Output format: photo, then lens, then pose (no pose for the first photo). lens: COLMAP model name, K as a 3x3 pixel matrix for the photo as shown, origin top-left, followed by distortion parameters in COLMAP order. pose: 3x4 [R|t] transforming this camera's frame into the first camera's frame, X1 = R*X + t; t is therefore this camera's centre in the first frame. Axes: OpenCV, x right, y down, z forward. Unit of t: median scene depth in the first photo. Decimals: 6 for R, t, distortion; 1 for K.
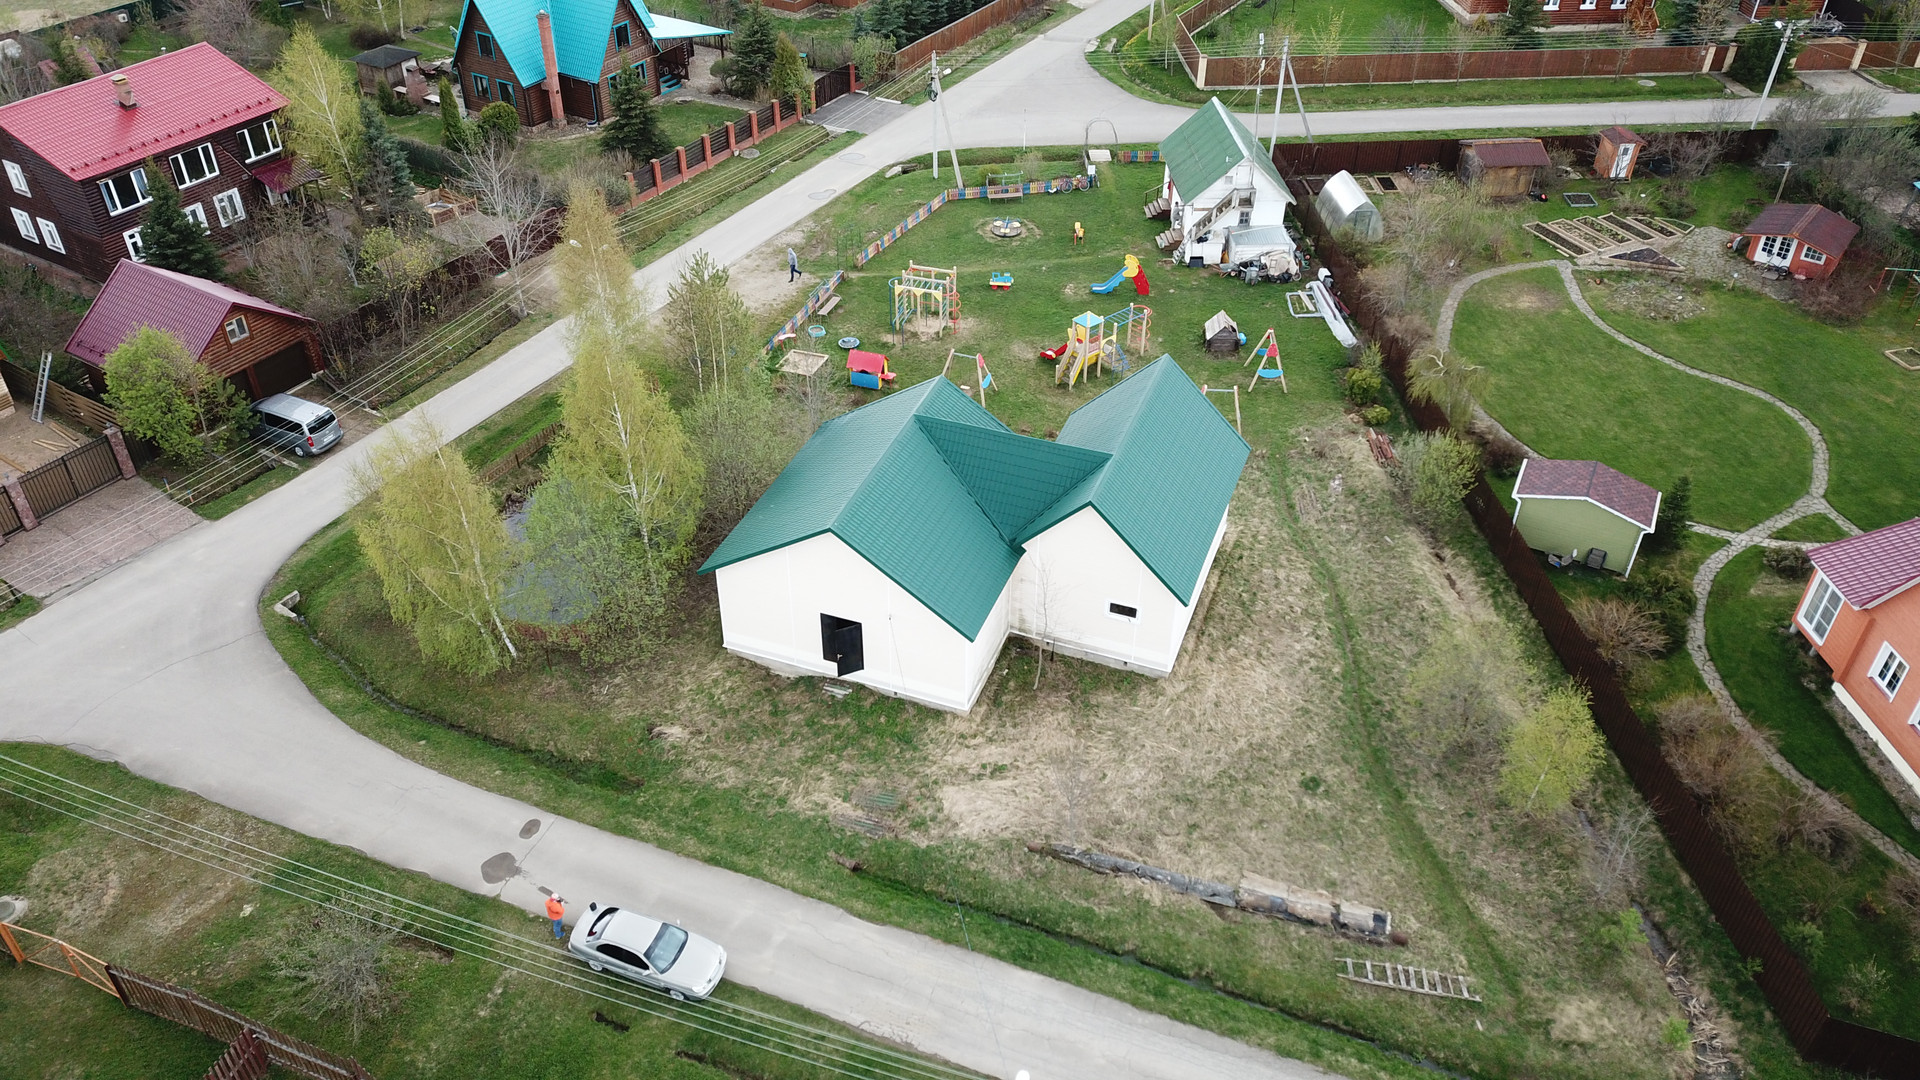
lens RADIAL K [[1455.1, 0, 959.1], [0, 1455.1, 531.3], [0, 0, 1]] dist [0.009133, -0.003395]
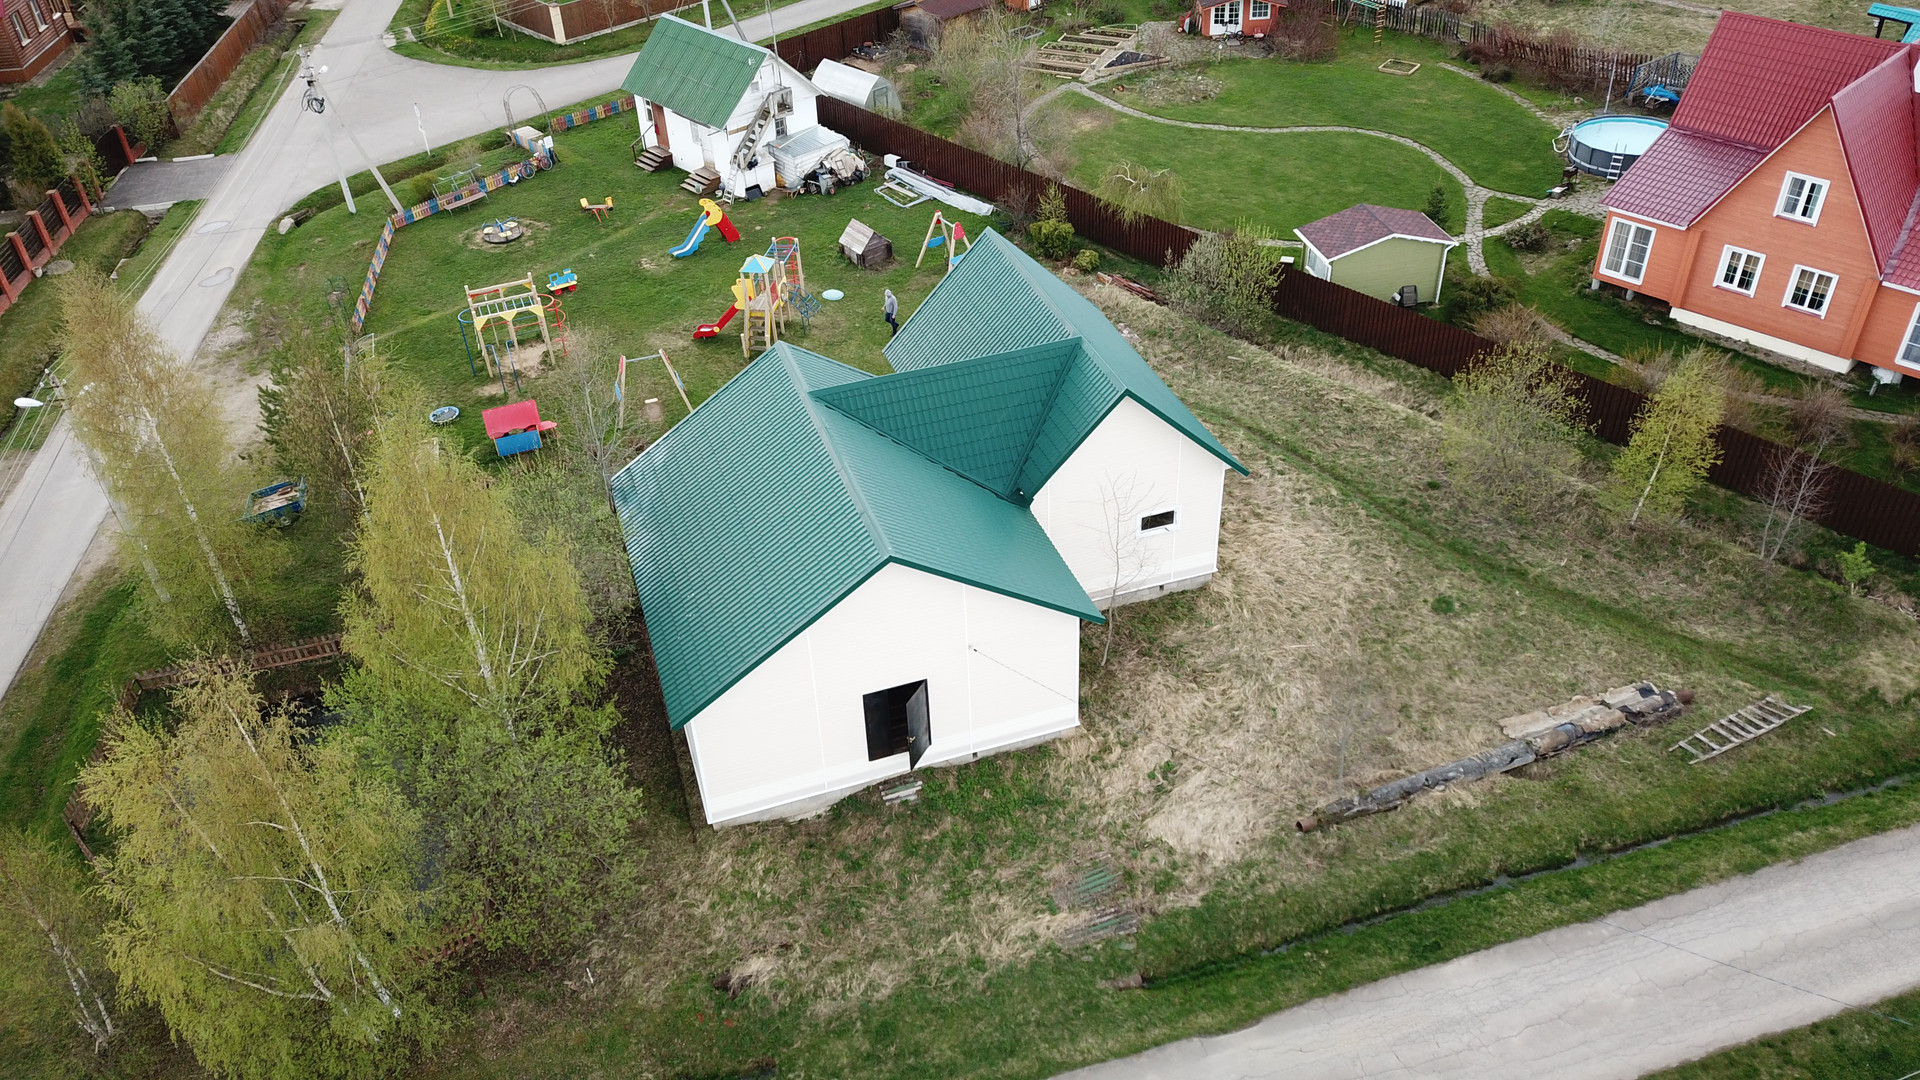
lens RADIAL K [[1455.1, 0, 945.9], [0, 1455.1, 539.3], [0, 0, 1]] dist [0.009133, -0.003395]
pose [[0.782096, -0.402624, 0.475626, -0.341584], [0.412770, 0.906512, 0.088636, -0.050650], [-0.466847, 0.127003, 0.875171, 0.367659]]
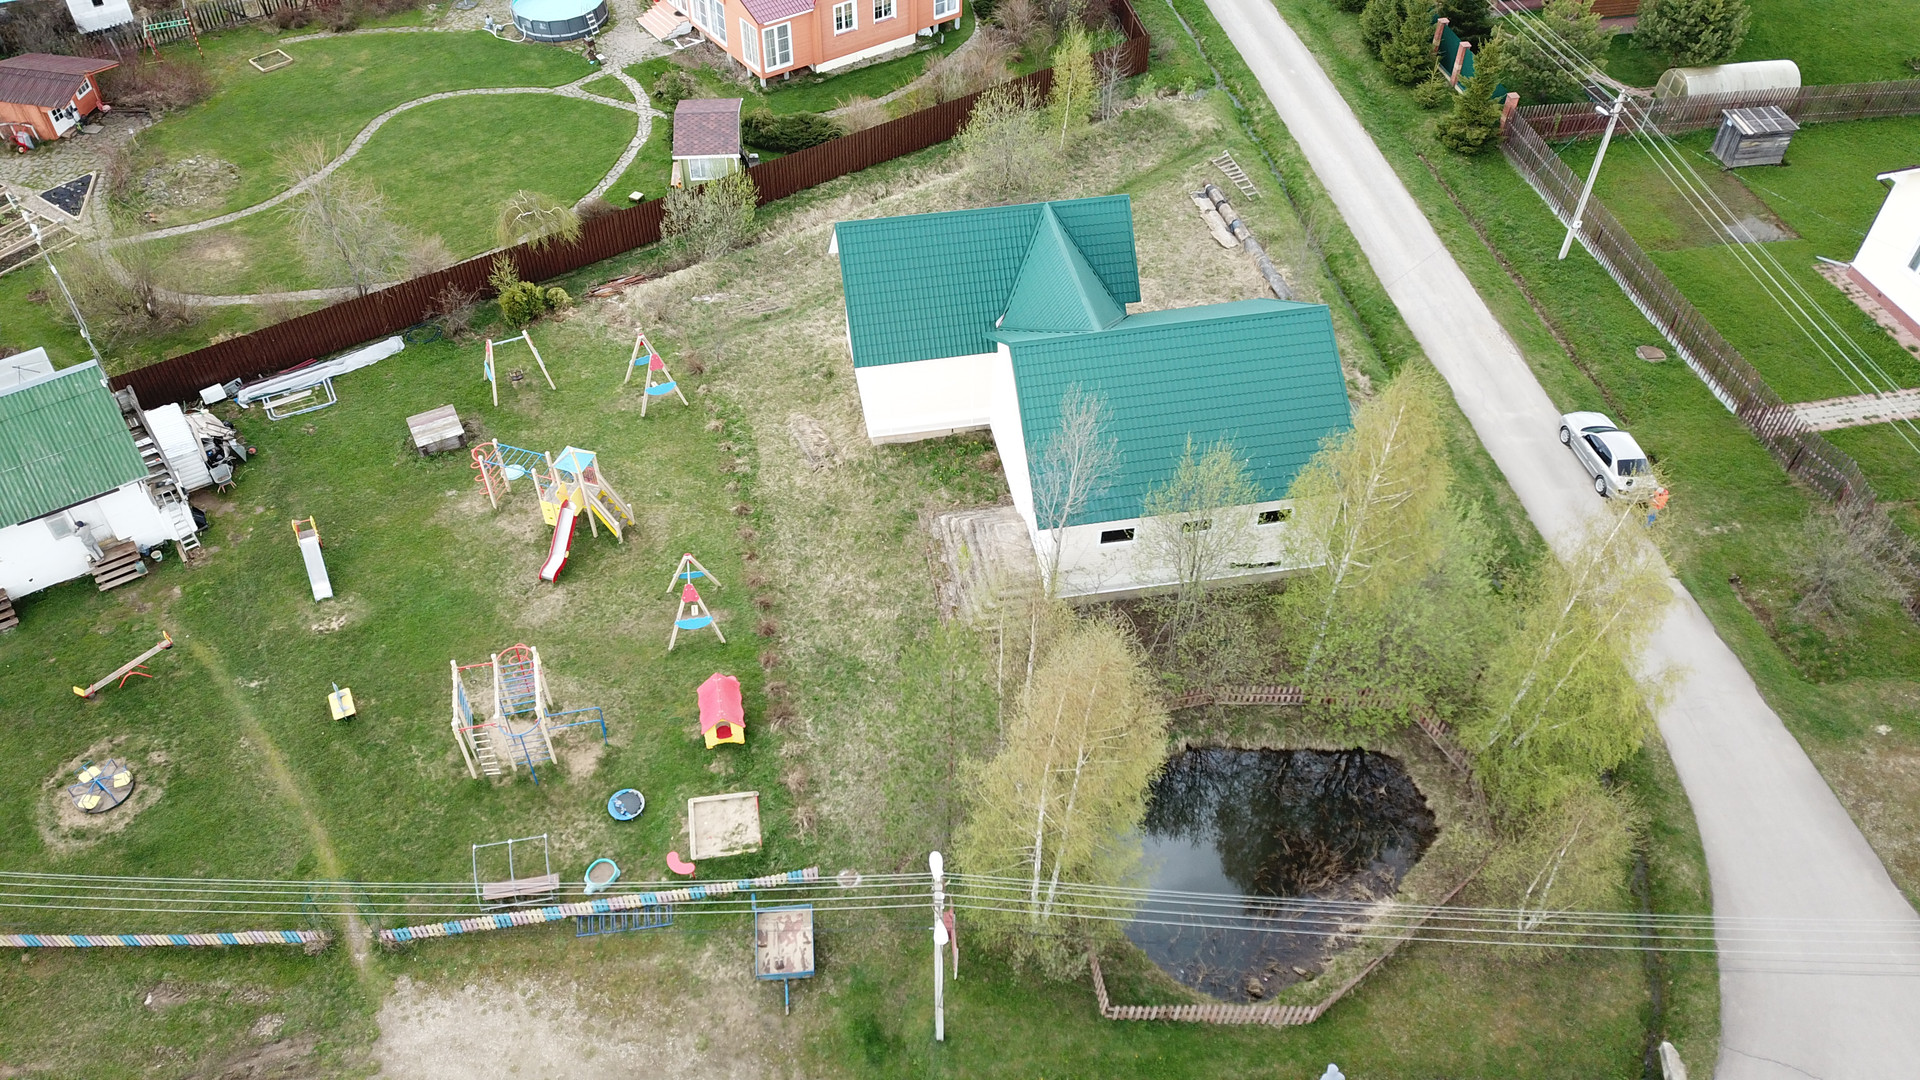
lens RADIAL K [[1455.1, 0, 940.8], [0, 1455.1, 504.1], [0, 0, 1]] dist [0.009133, -0.003395]
pose [[-0.499871, -0.606241, 0.618548, -0.589058], [0.516457, 0.364670, 0.774782, -0.773351], [-0.695270, 0.706745, 0.130810, 1.030214]]
